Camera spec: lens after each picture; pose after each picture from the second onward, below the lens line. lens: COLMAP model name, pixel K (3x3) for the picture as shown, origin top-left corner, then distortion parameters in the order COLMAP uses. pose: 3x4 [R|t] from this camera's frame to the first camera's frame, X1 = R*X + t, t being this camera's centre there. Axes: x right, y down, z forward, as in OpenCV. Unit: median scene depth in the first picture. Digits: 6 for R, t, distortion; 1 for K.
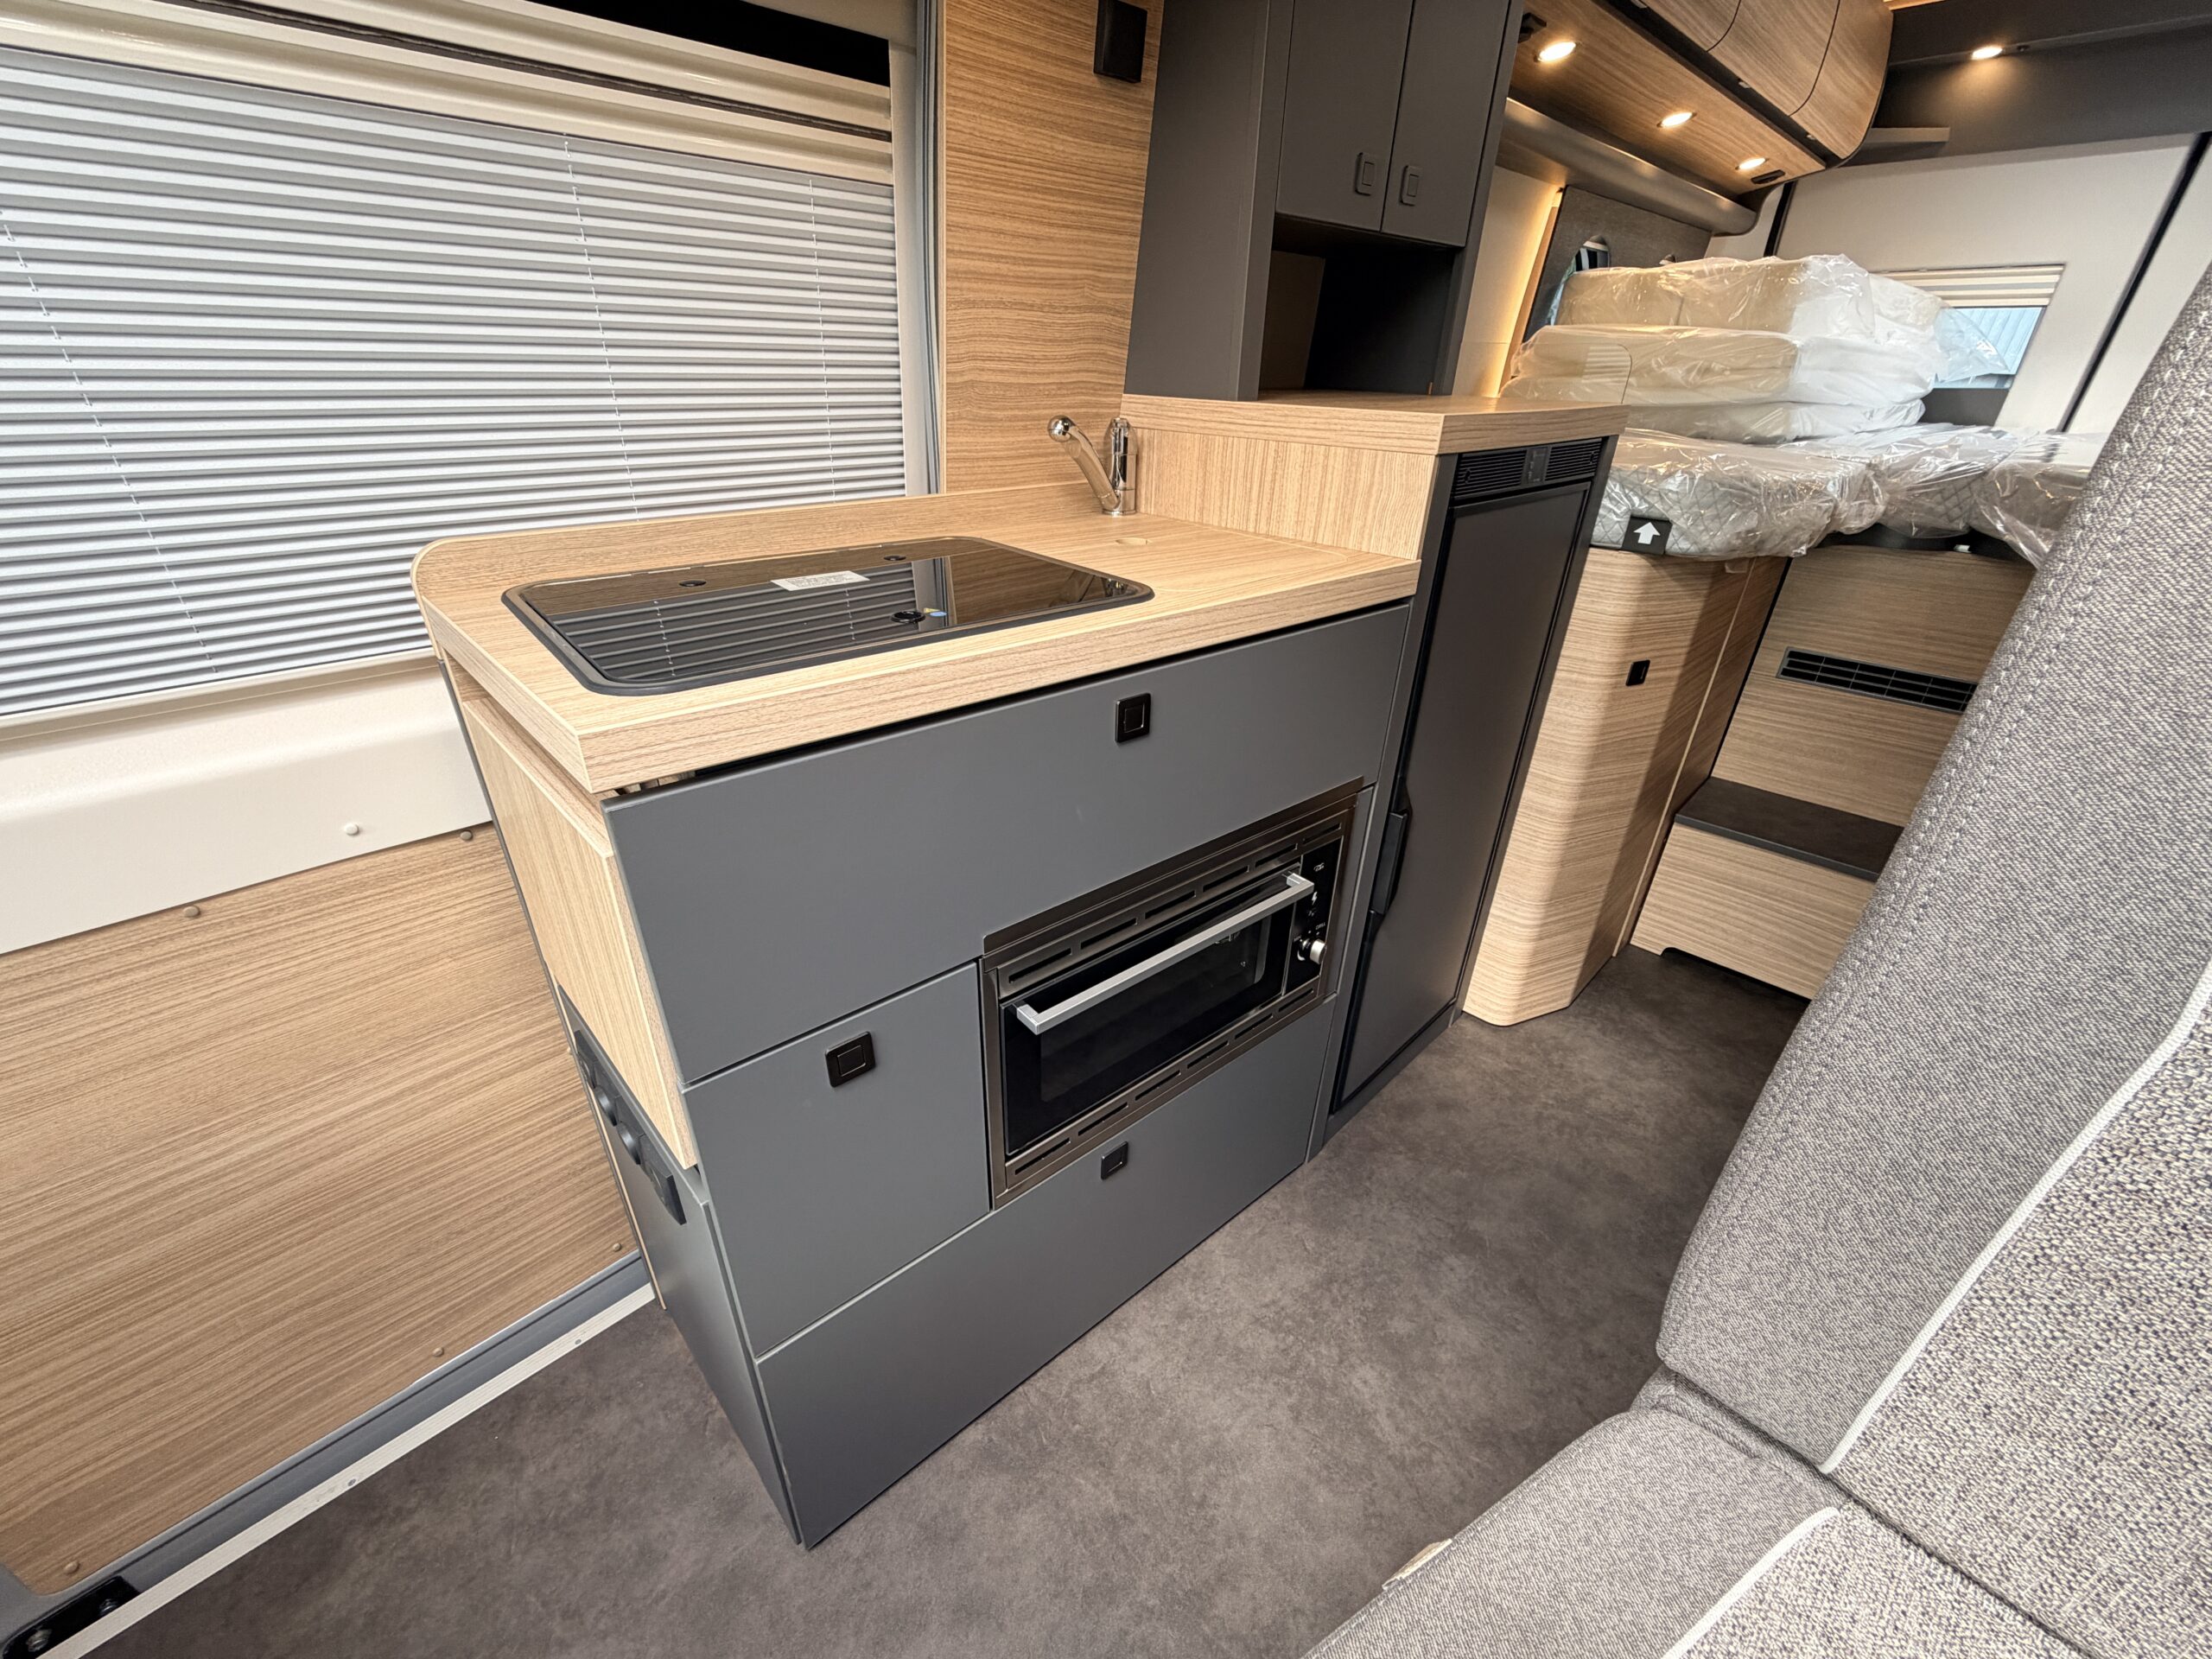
lens RADIAL K [[883.8, 0, 1099.5], [0, 883.8, 831.5], [0, 0, 1]] dist [0.000674, -0.000007]
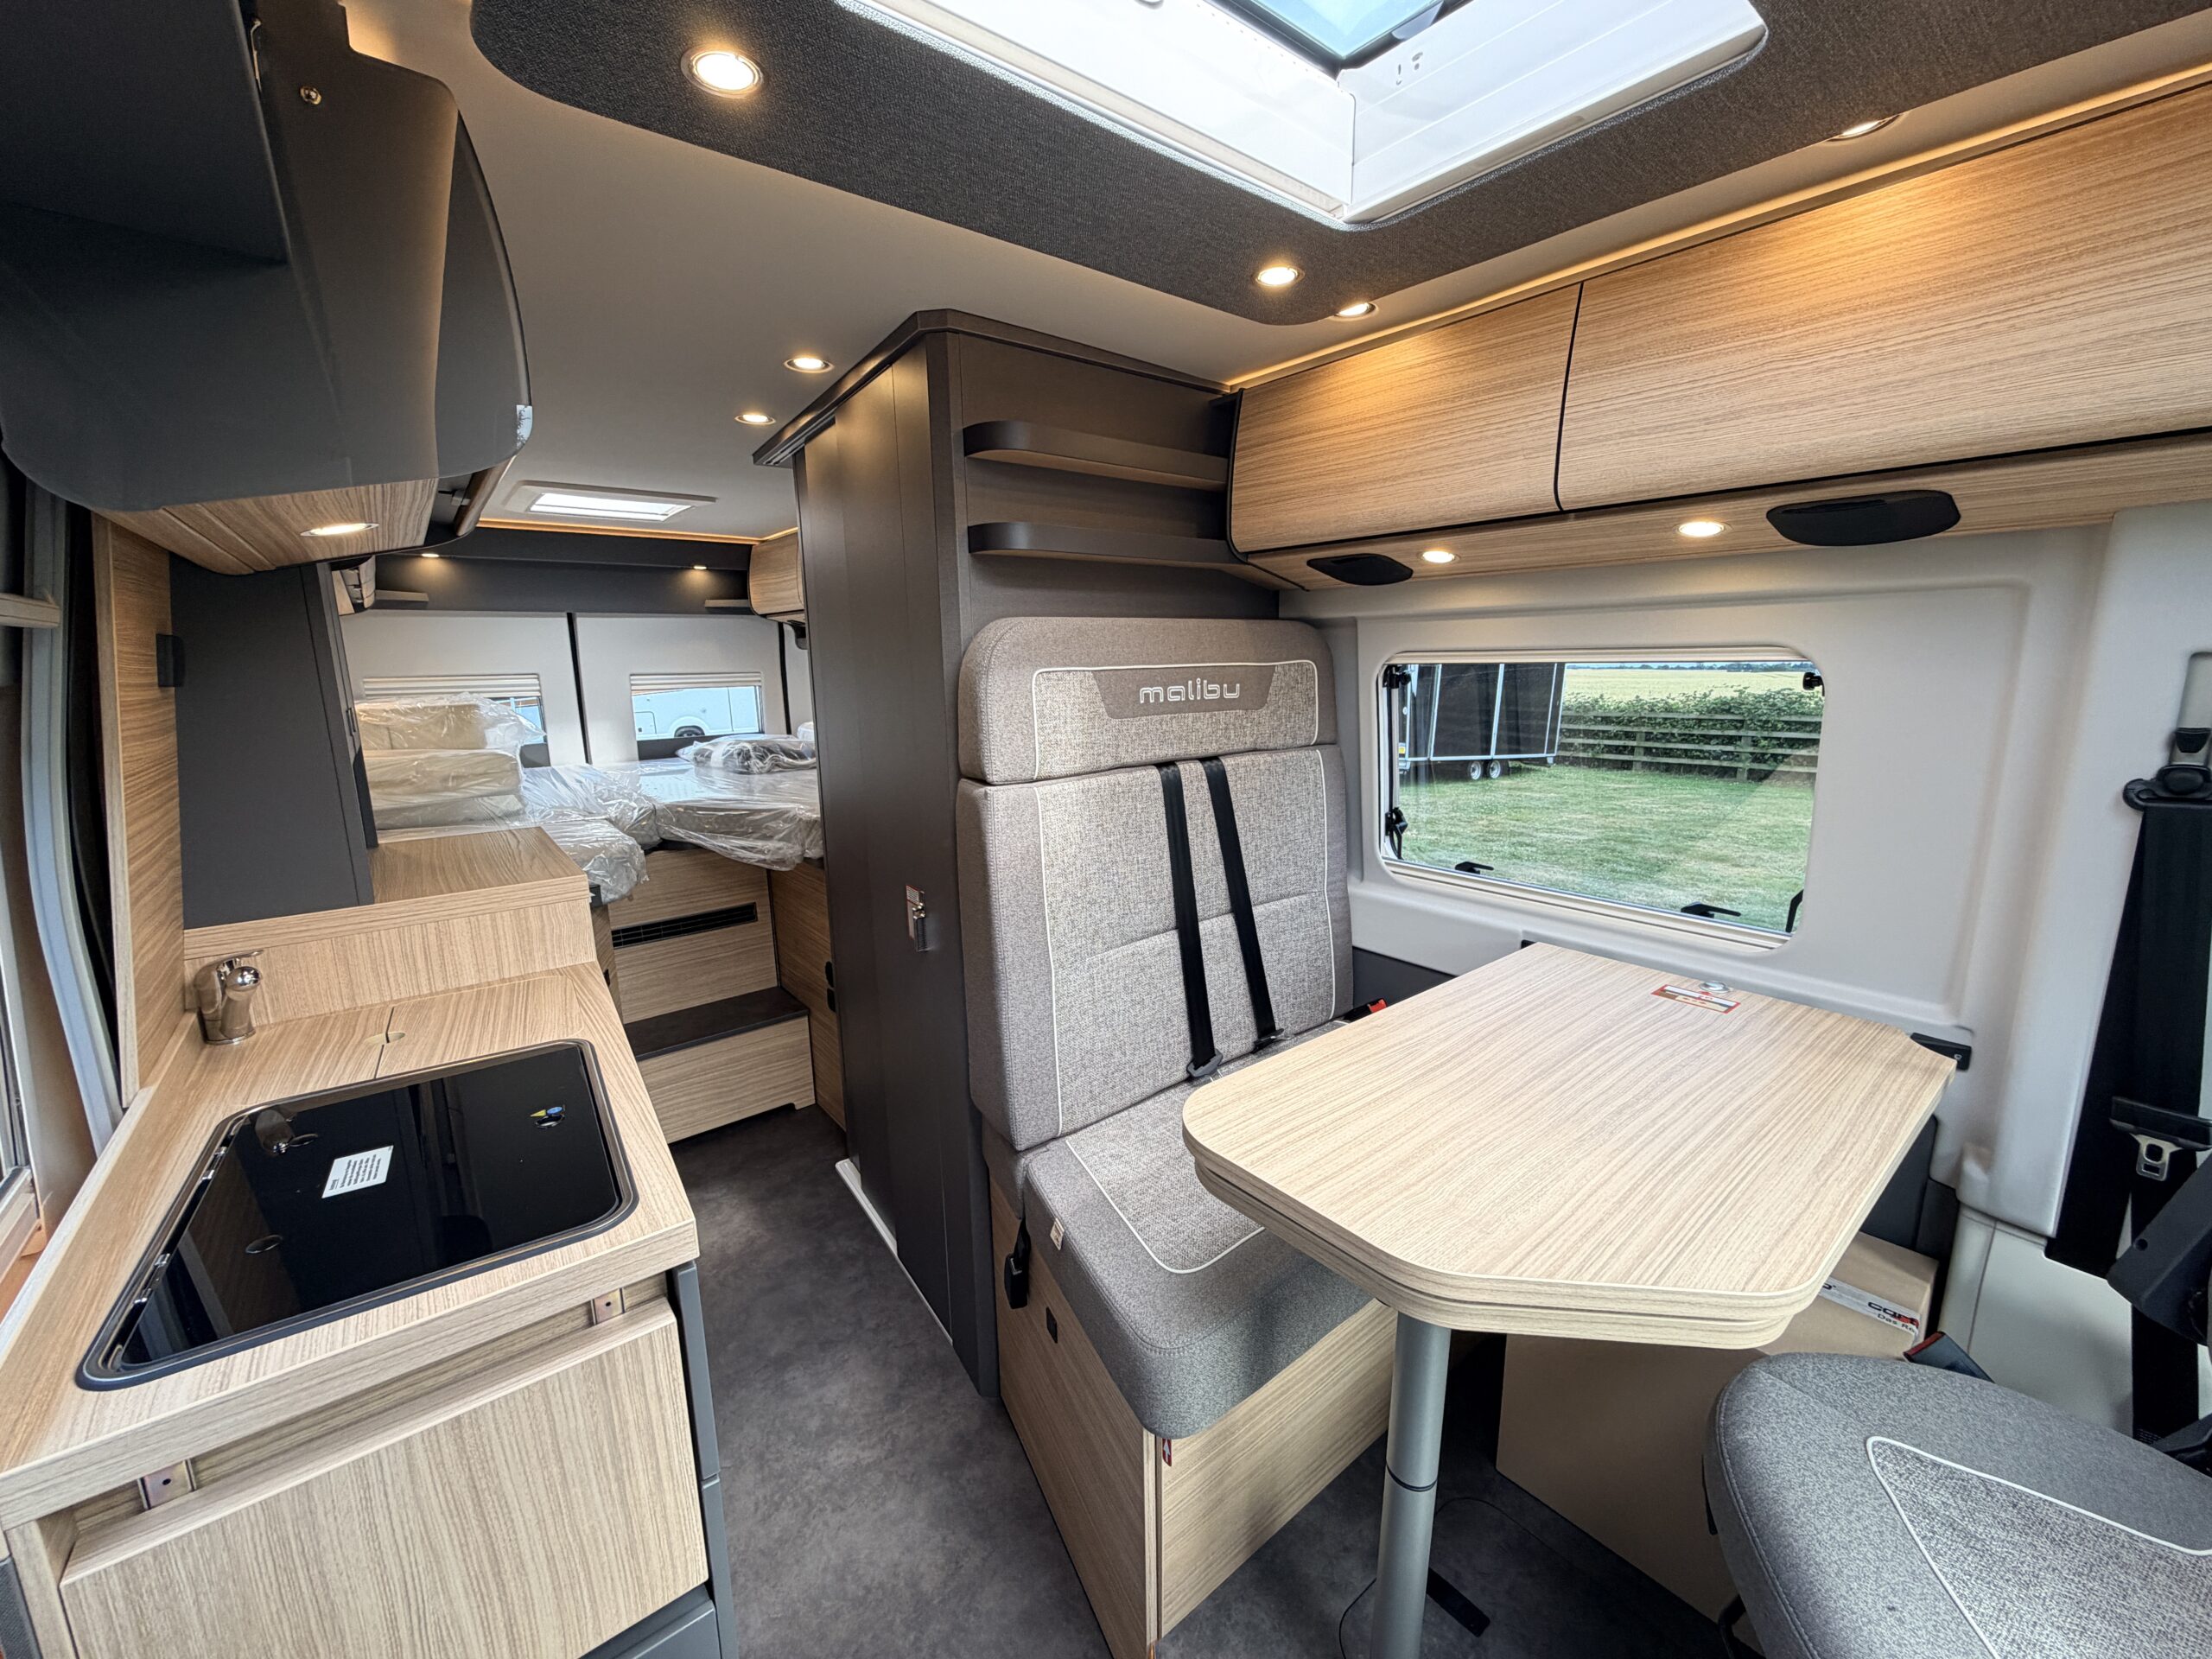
lens RADIAL K [[883.8, 0, 1099.5], [0, 883.8, 831.5], [0, 0, 1]] dist [0.000674, -0.000007]
pose [[0.096764, -0.214576, 0.971902, -0.869637], [0.484150, 0.863320, 0.142400, -0.265844], [-0.869618, 0.456767, 0.187425, -0.109102]]
